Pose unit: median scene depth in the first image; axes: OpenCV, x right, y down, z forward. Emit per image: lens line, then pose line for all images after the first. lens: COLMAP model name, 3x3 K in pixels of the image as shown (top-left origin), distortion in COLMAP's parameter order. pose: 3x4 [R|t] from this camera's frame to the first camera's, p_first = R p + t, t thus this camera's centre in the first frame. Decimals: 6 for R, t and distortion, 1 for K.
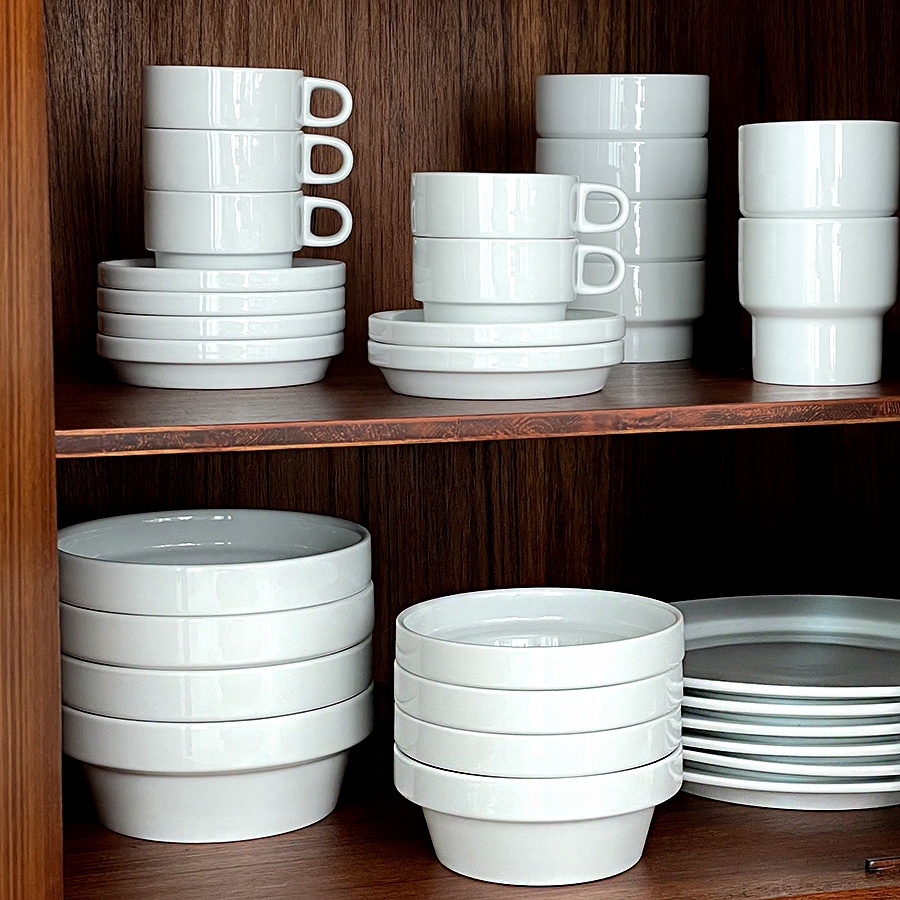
lens RADIAL K [[2132.1, 0, 445.8], [0, 2132.1, 445.8], [0, 0, 1]] dist [0.079437, 0.000000]
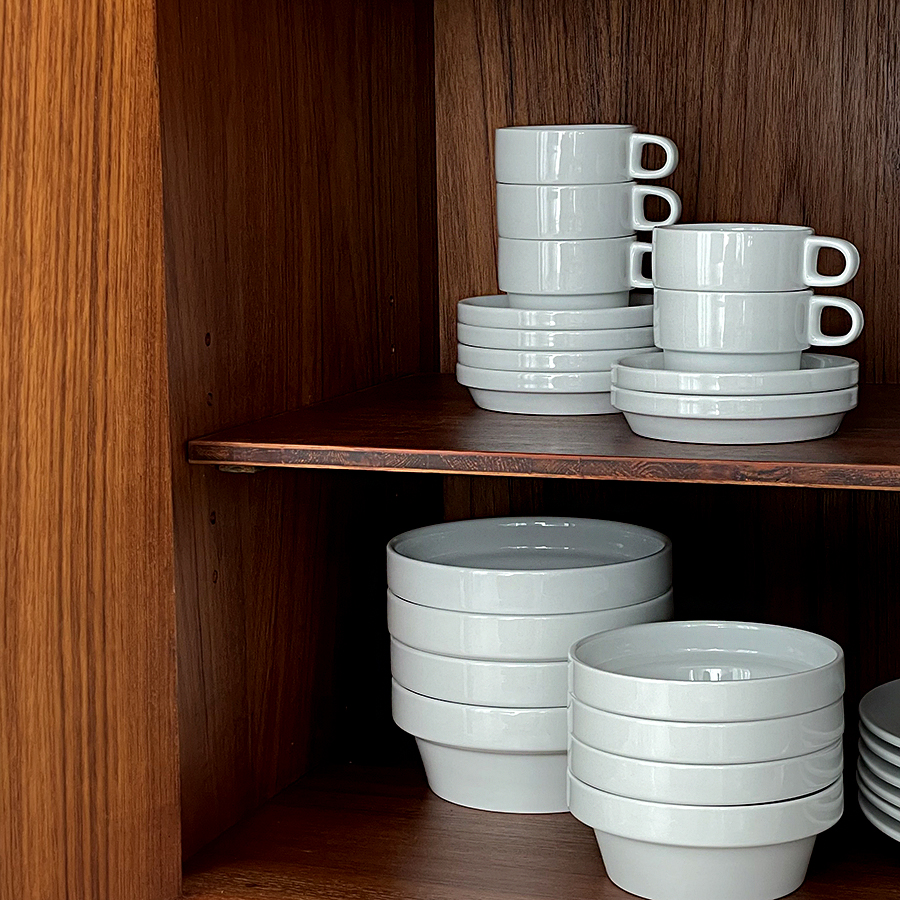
lens RADIAL K [[2132.1, 0, 448.5], [0, 2132.1, 453.5], [0, 0, 1]] dist [0.079437, 0.000000]
pose [[0.788028, 0.076458, -0.610873, 0.551779], [-0.065389, 0.997040, 0.040439, -0.048849], [0.612157, 0.008078, 0.790695, 0.082688]]
